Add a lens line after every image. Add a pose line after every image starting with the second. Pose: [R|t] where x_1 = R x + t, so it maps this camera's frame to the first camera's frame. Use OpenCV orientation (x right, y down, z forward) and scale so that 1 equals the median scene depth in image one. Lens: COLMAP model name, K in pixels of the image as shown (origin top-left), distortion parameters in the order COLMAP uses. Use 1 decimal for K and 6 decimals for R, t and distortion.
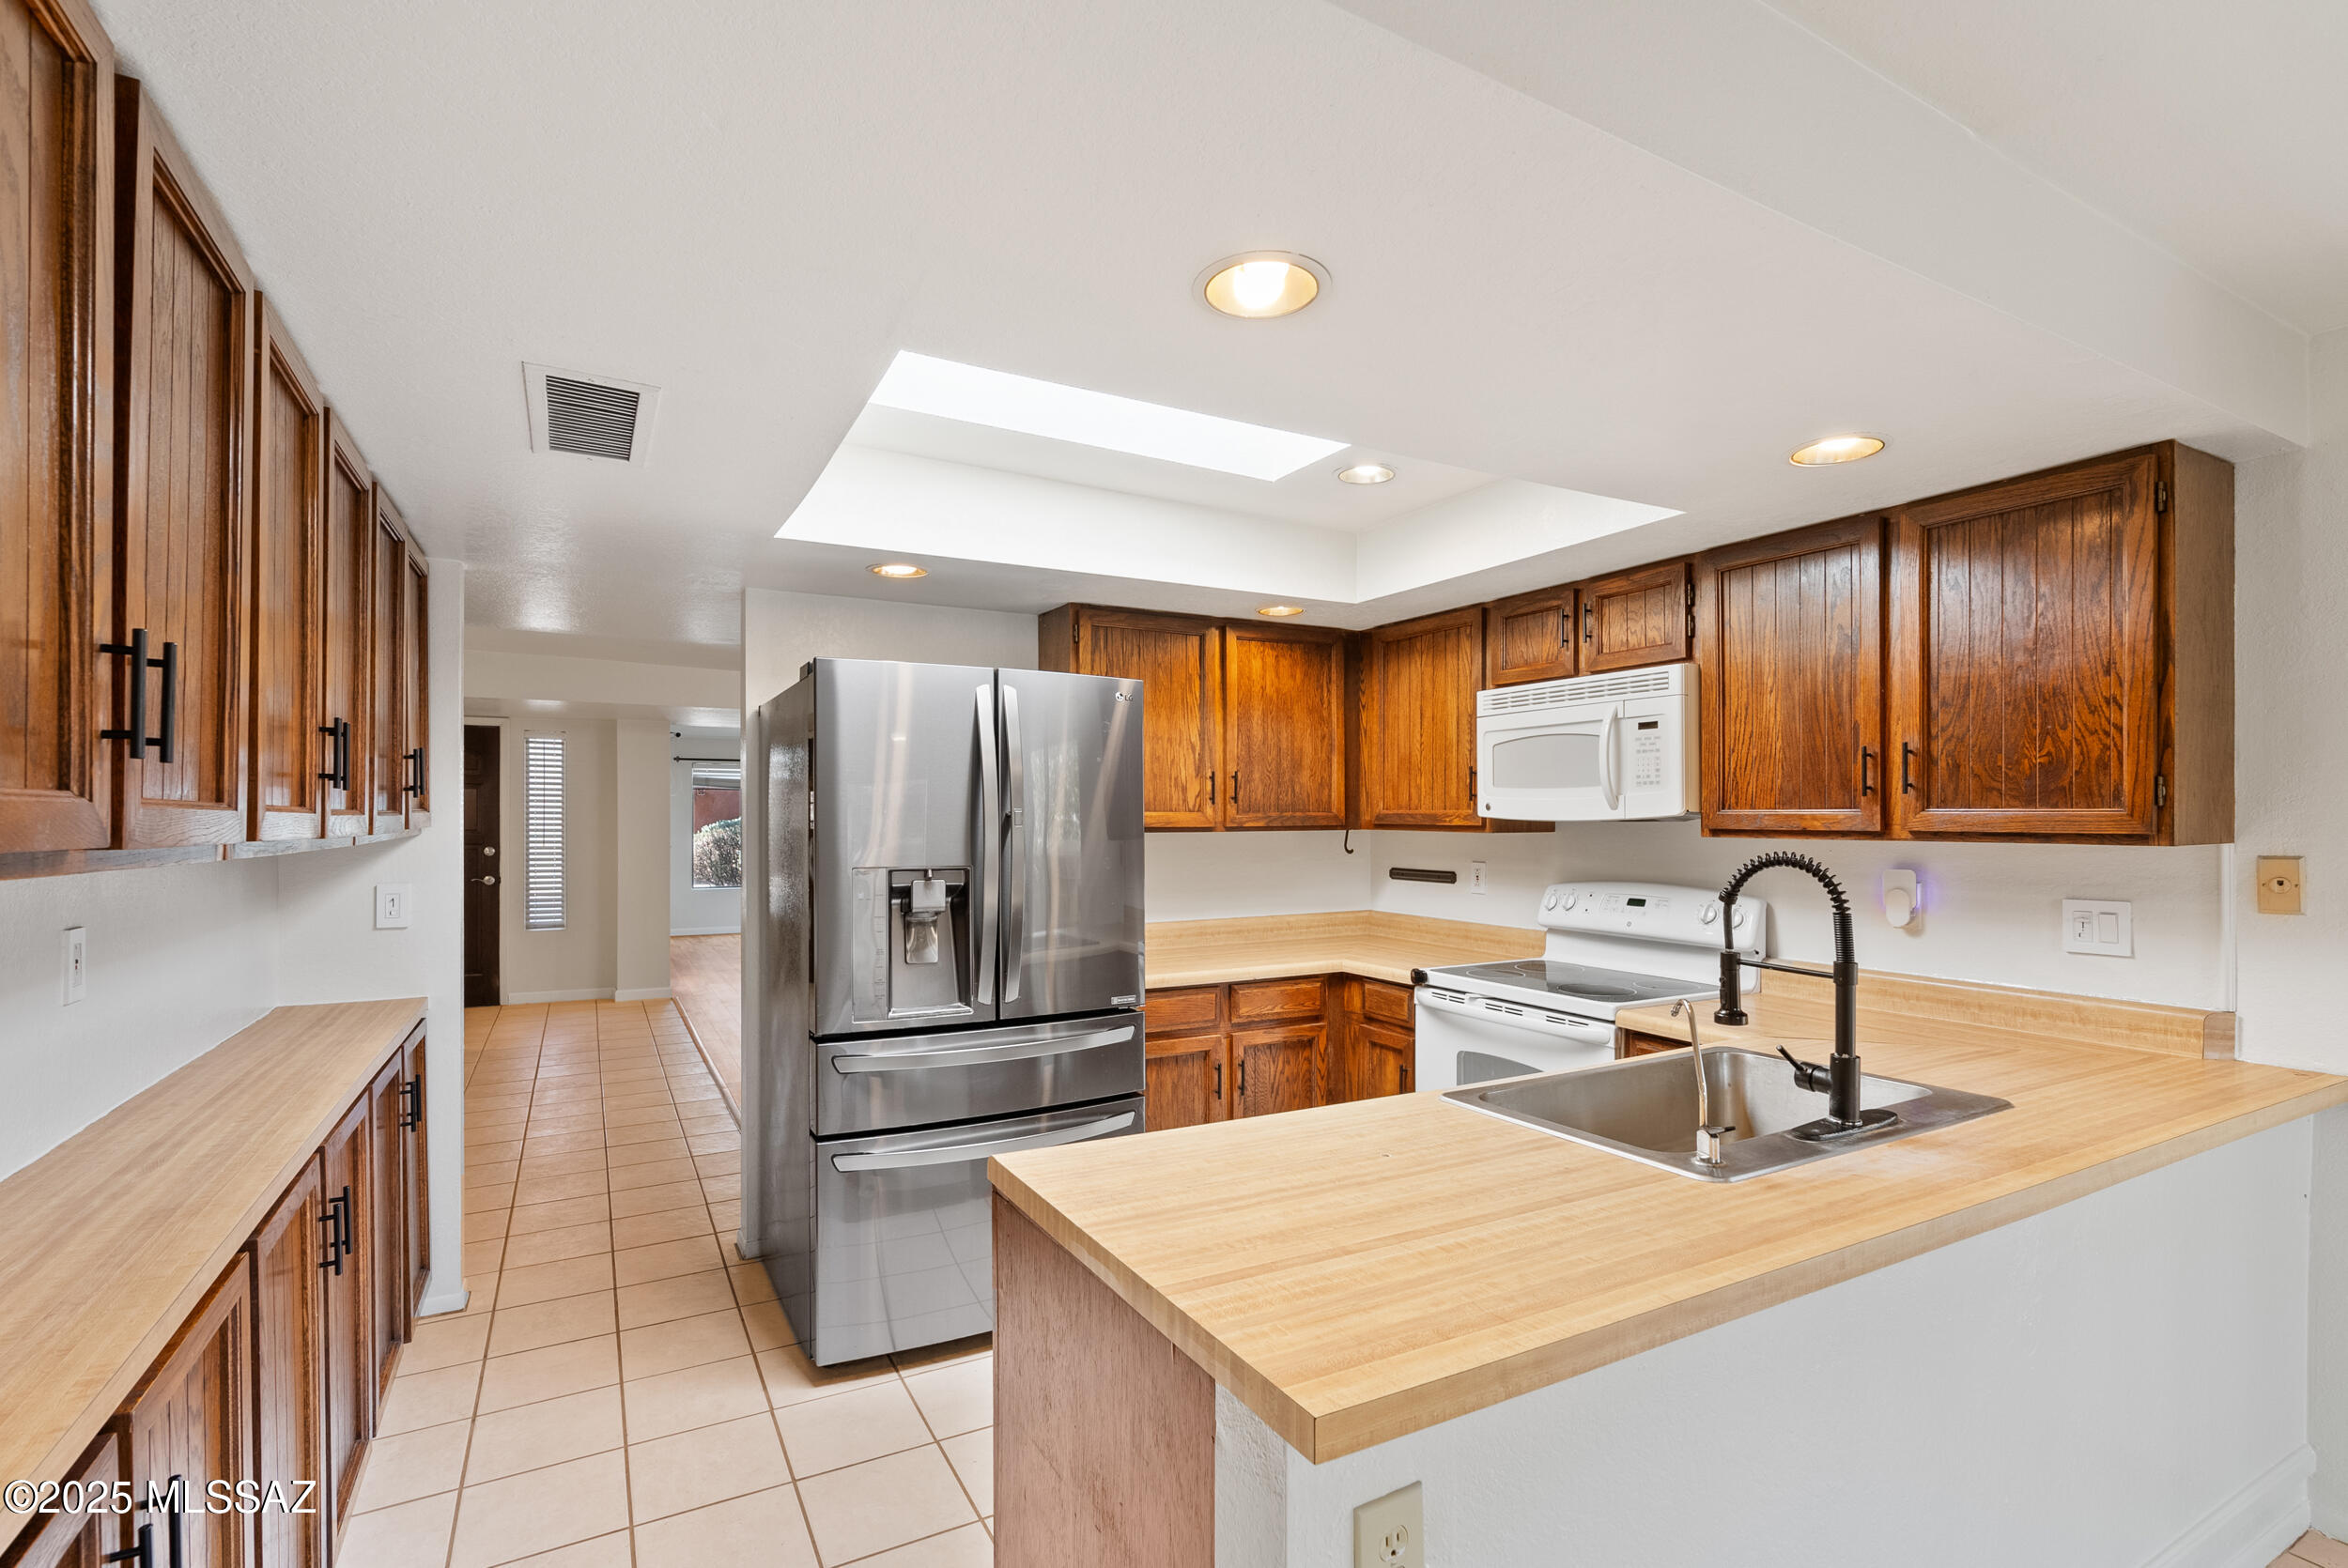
lens RADIAL K [[1073.9, 0, 1174.3], [0, 1073.9, 803.5], [0, 0, 1]] dist [-0.005074, 0.001413]
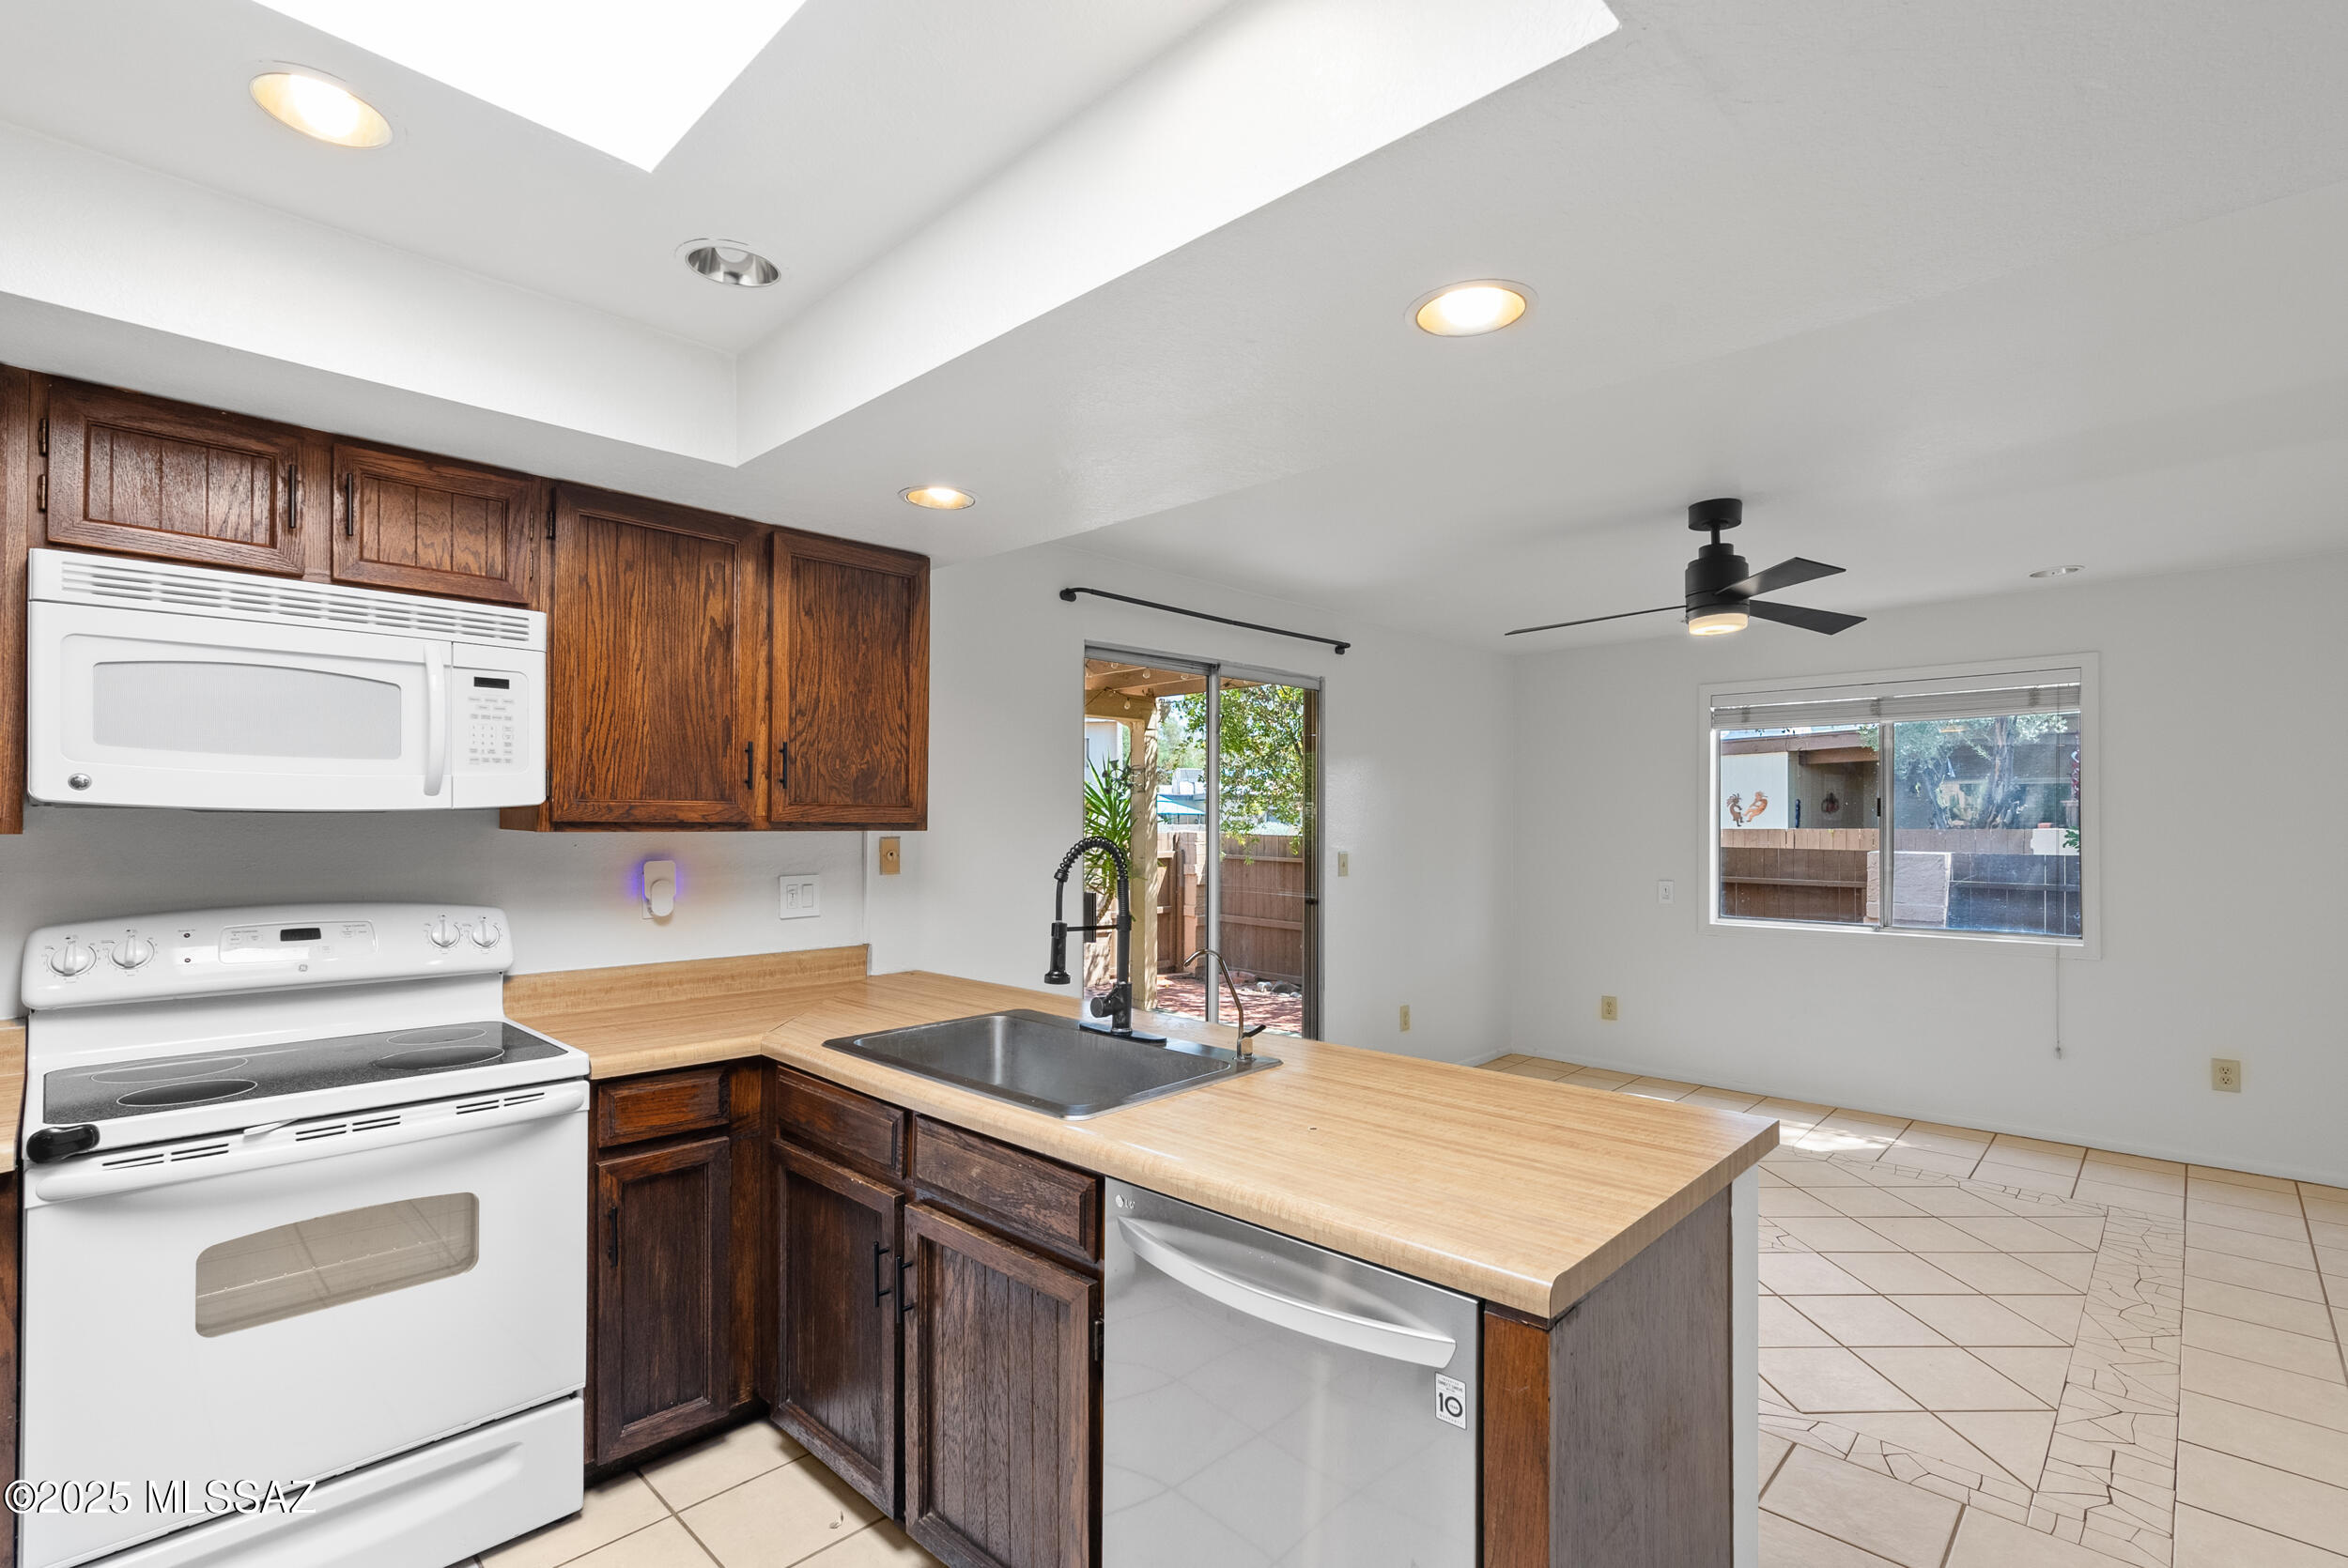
lens RADIAL K [[1073.9, 0, 1179.7], [0, 1073.9, 802.4], [0, 0, 1]] dist [-0.005074, 0.001413]
pose [[-0.299744, 0.013240, 0.953928, -0.402833], [-0.016074, 0.999692, -0.018925, 0.016019], [-0.953884, -0.021006, -0.299439, 0.756070]]
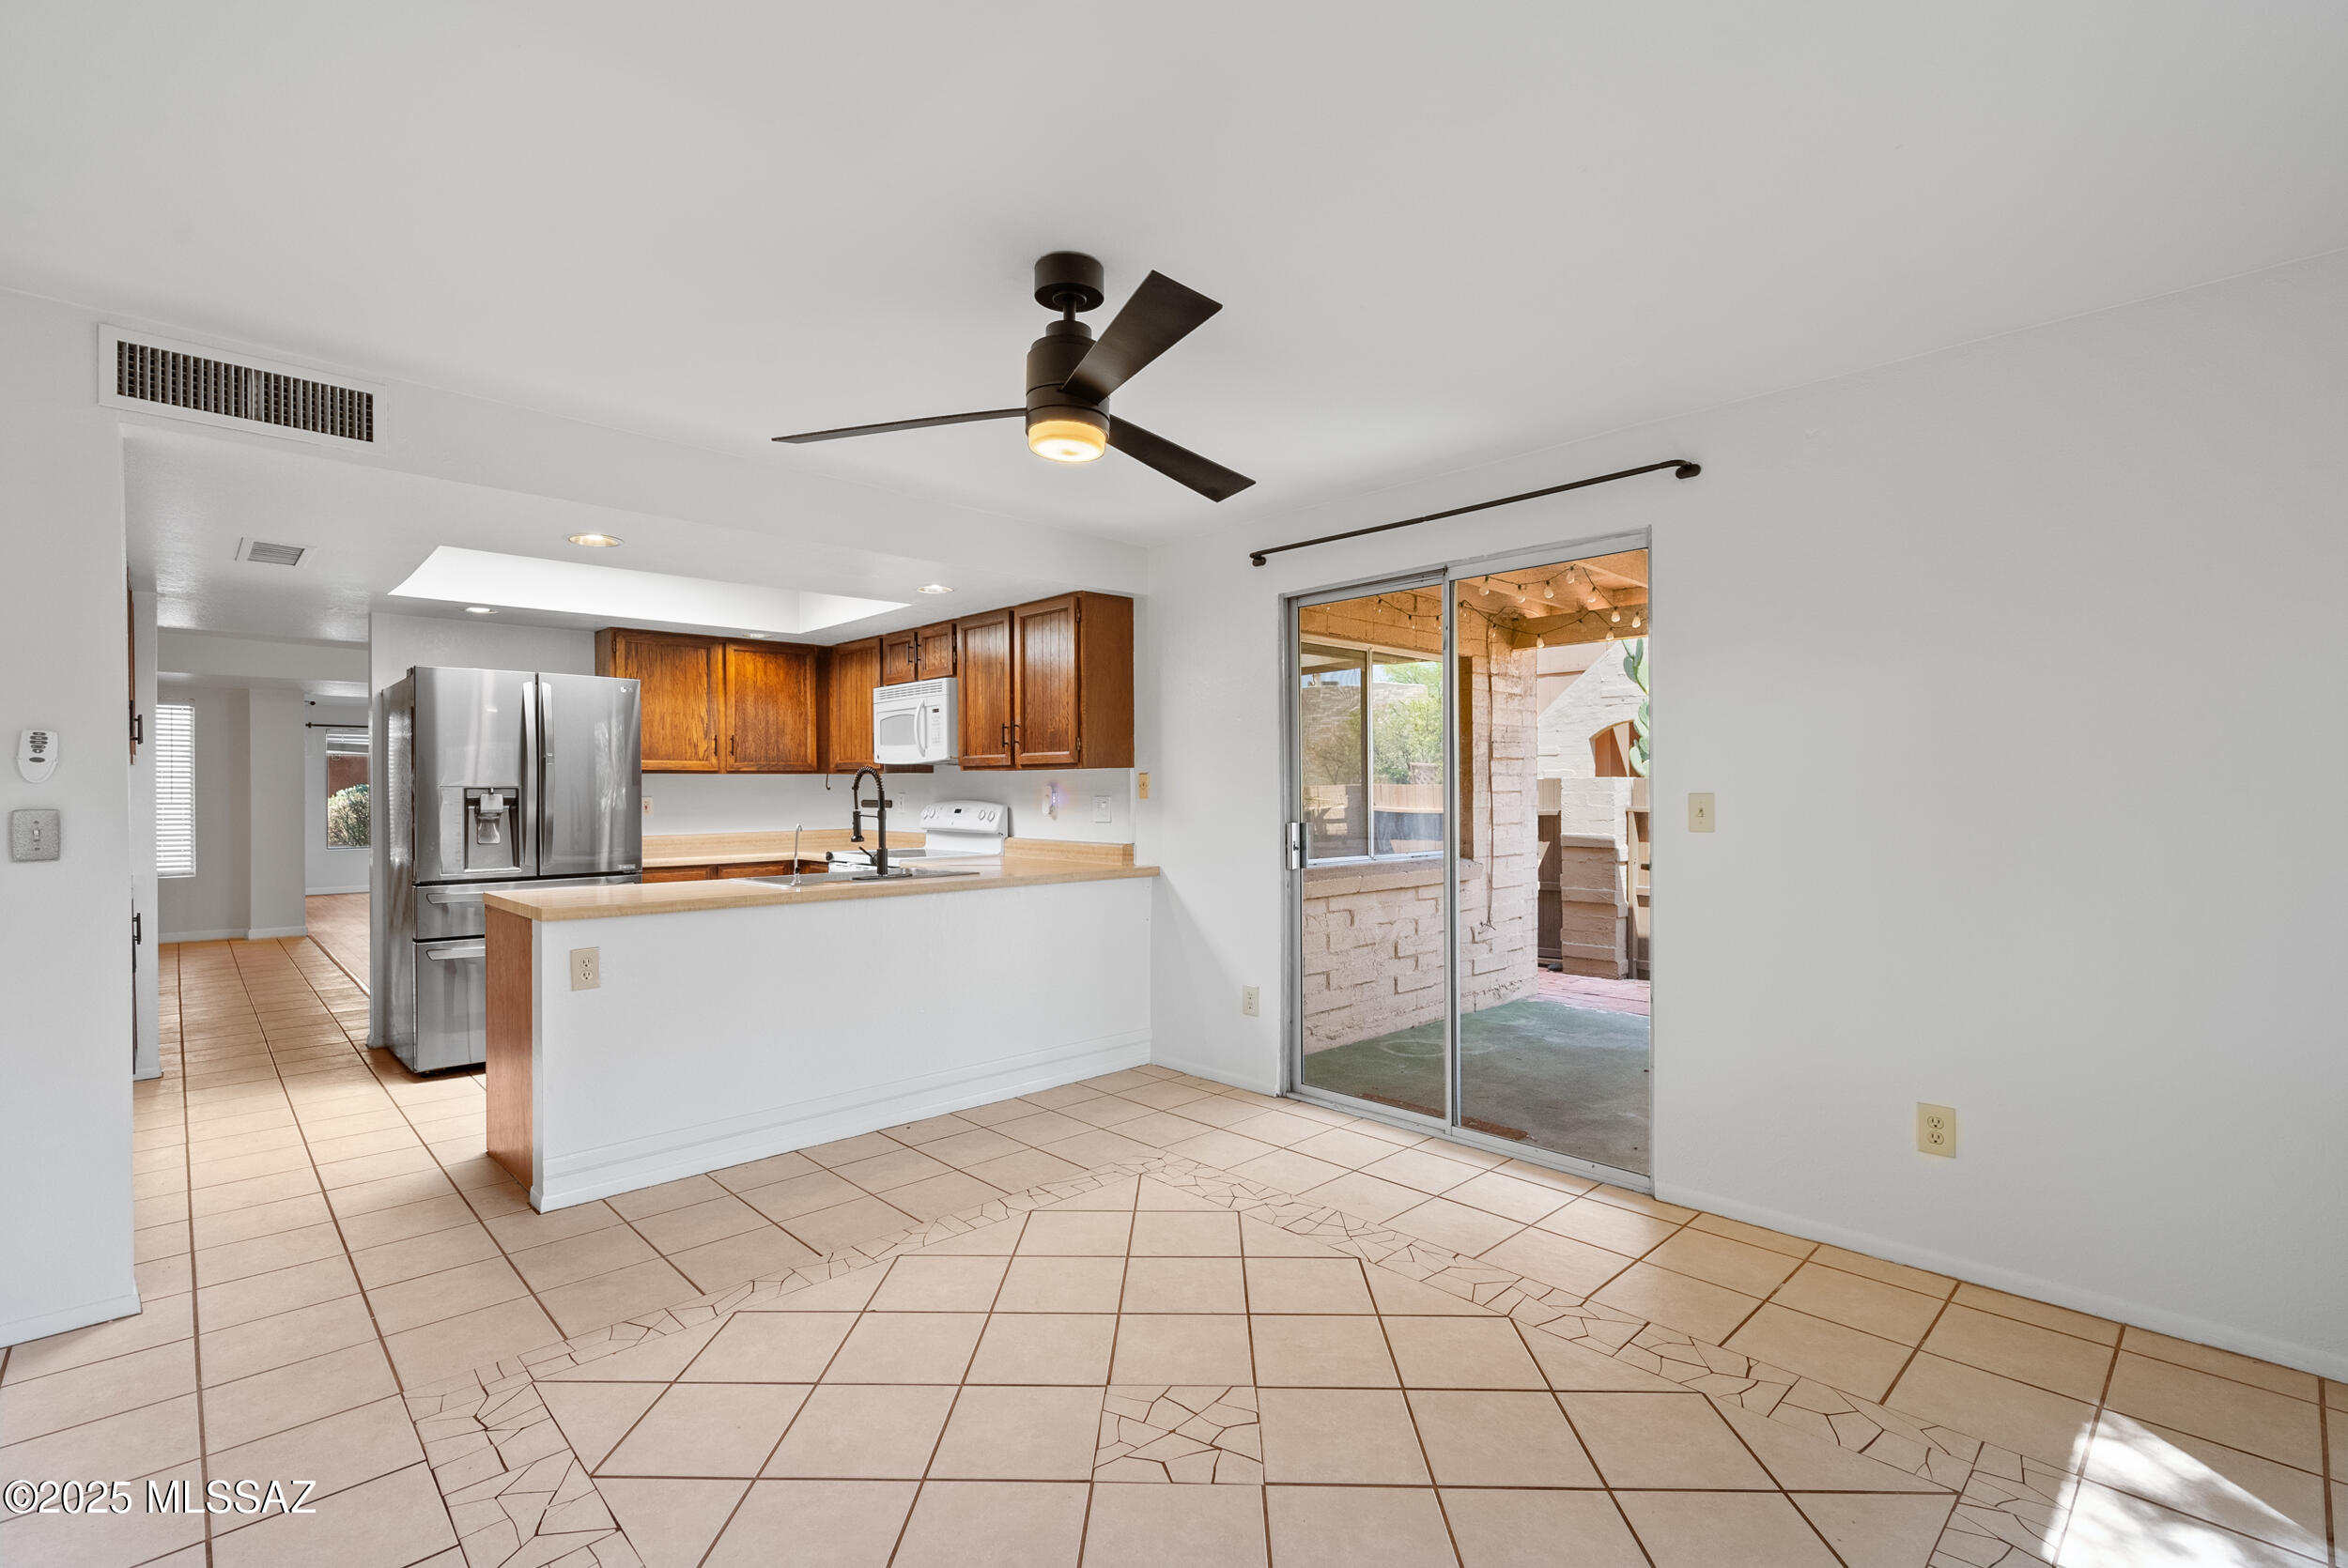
lens RADIAL K [[1073.9, 0, 1183.3], [0, 1073.9, 778.5], [0, 0, 1]] dist [-0.005074, 0.001413]
pose [[0.967718, -0.001934, 0.252028, 0.383204], [0.001685, 0.999998, 0.001205, 0.041694], [-0.252030, -0.000742, 0.967719, -0.881423]]
